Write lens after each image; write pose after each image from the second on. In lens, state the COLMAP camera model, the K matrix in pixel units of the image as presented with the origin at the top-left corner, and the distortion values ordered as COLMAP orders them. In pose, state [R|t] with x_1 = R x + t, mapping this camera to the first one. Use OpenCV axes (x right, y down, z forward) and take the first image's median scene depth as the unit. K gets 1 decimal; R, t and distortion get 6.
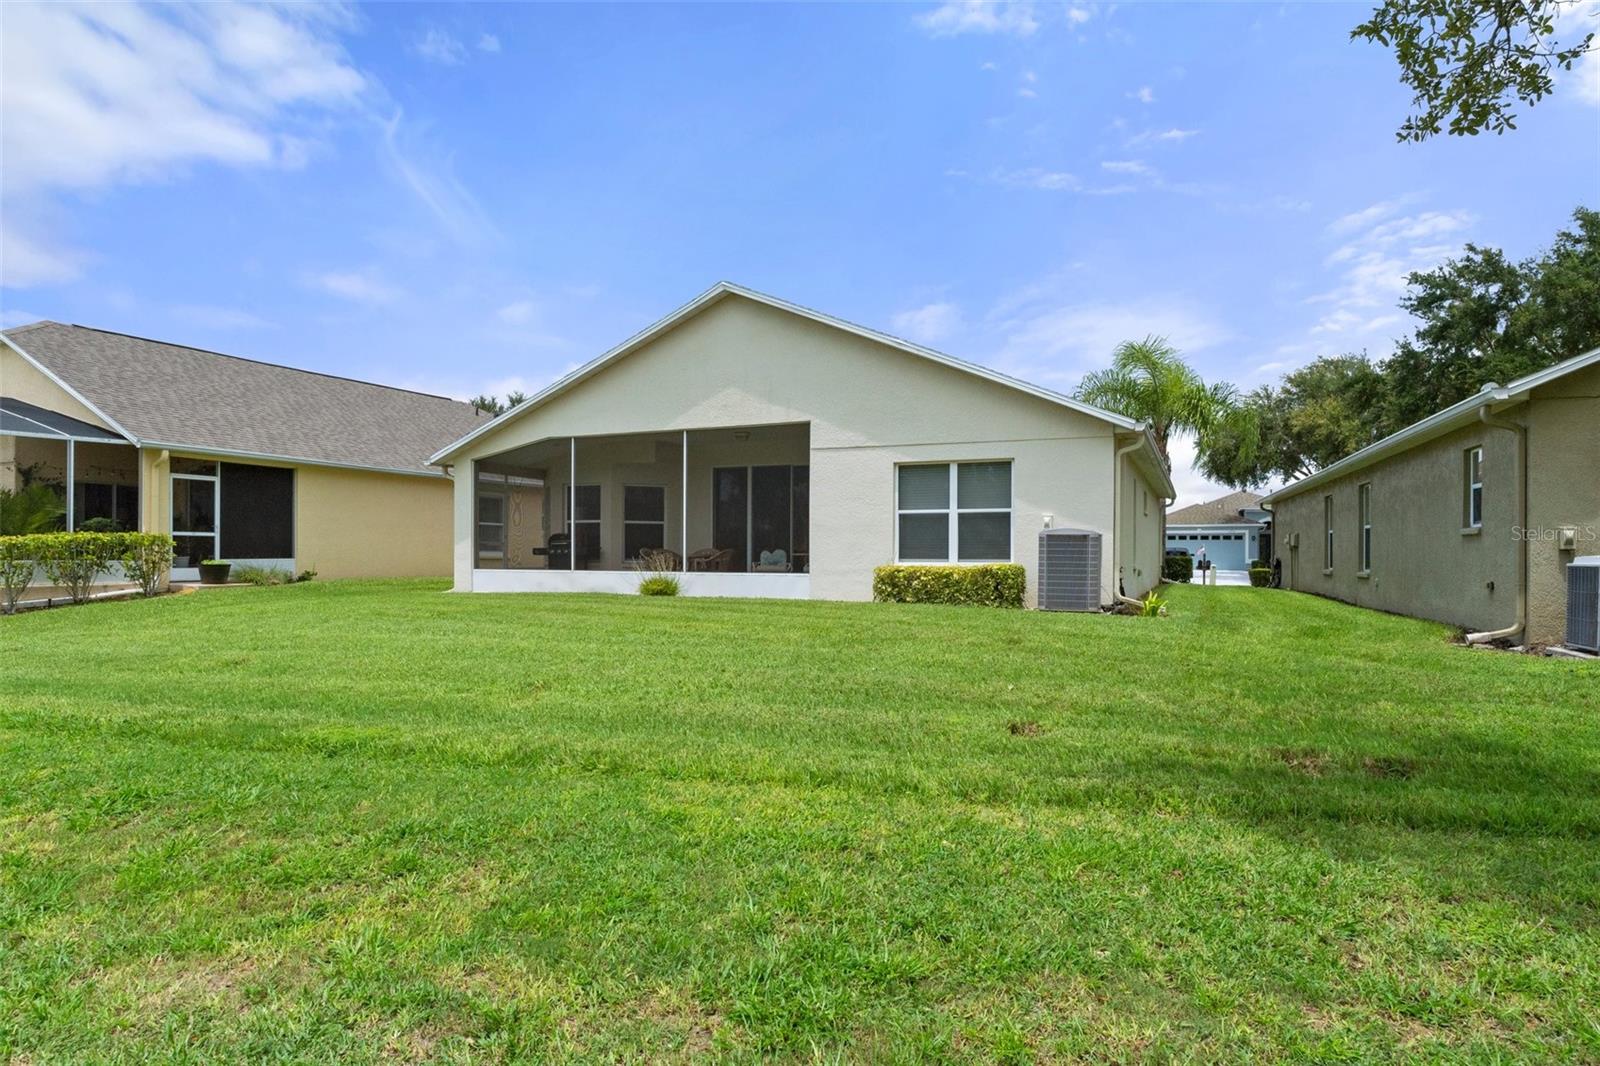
lens RADIAL K [[930.1, 0, 798.6], [0, 930.1, 539.8], [0, 0, 1]] dist [-0.004715, -0.001003]
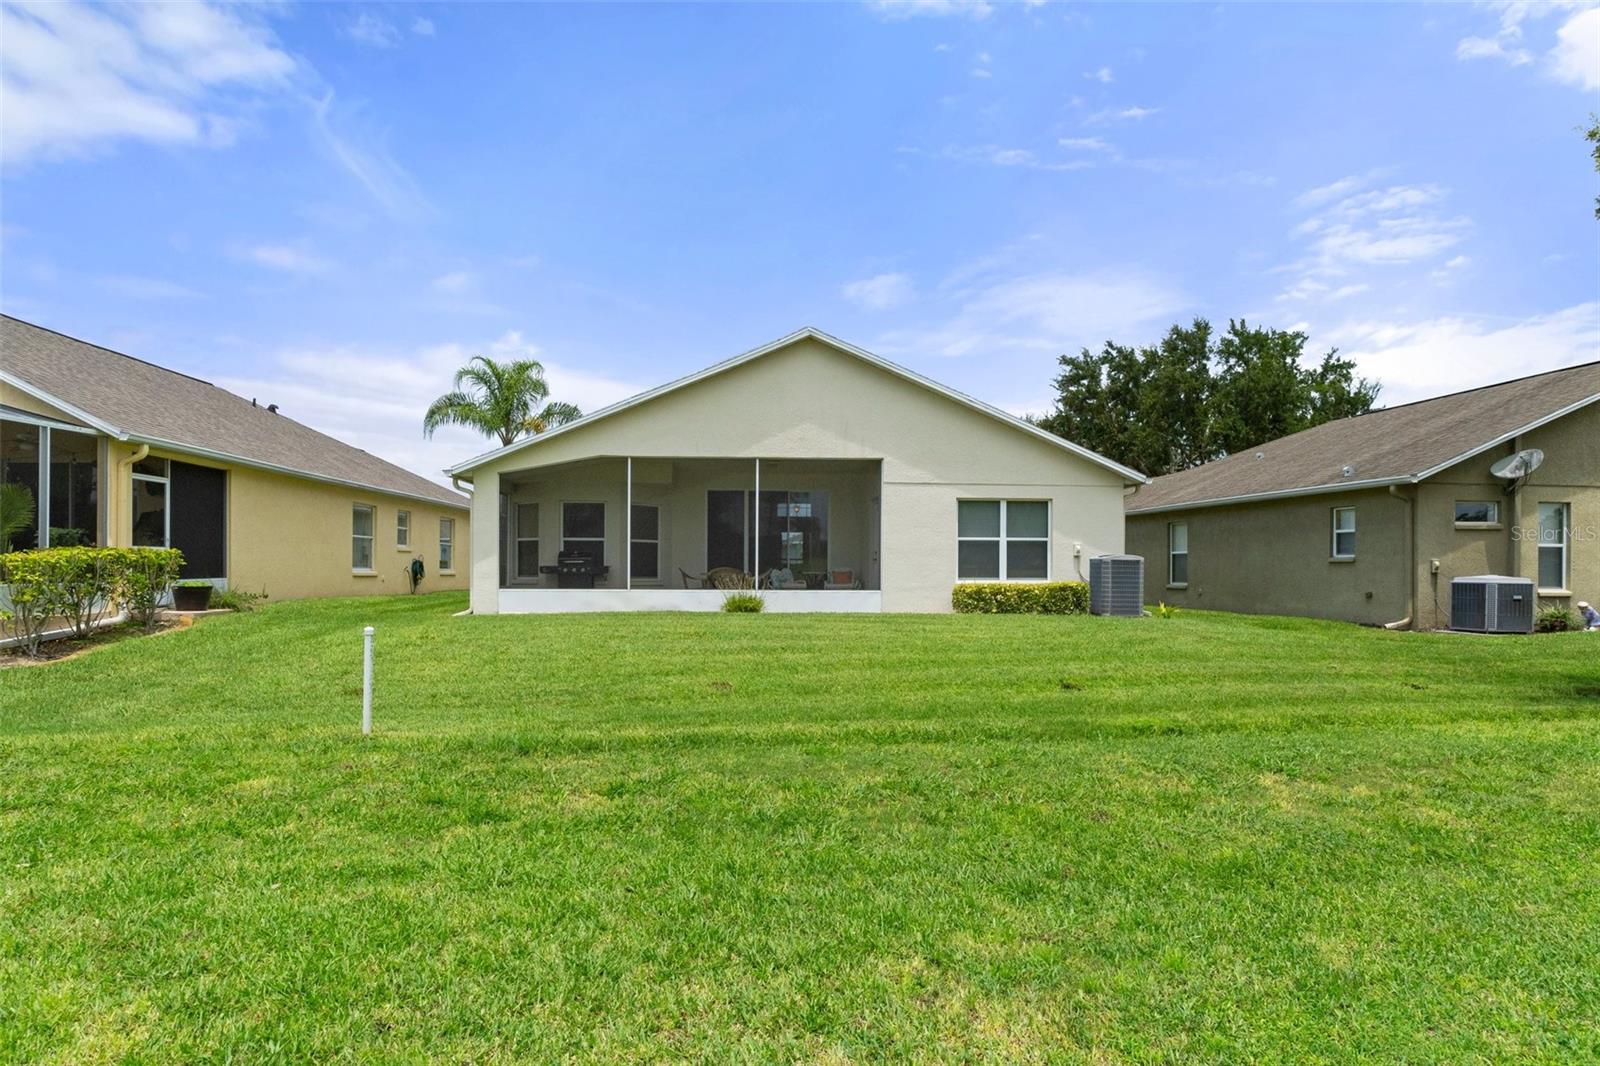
lens RADIAL K [[930.1, 0, 798.6], [0, 930.1, 539.8], [0, 0, 1]] dist [-0.004715, -0.001003]
pose [[0.881523, 0.015134, 0.471899, -0.622077], [-0.009413, 0.999851, -0.014481, -0.008809], [-0.472048, 0.008323, 0.881534, 0.031378]]
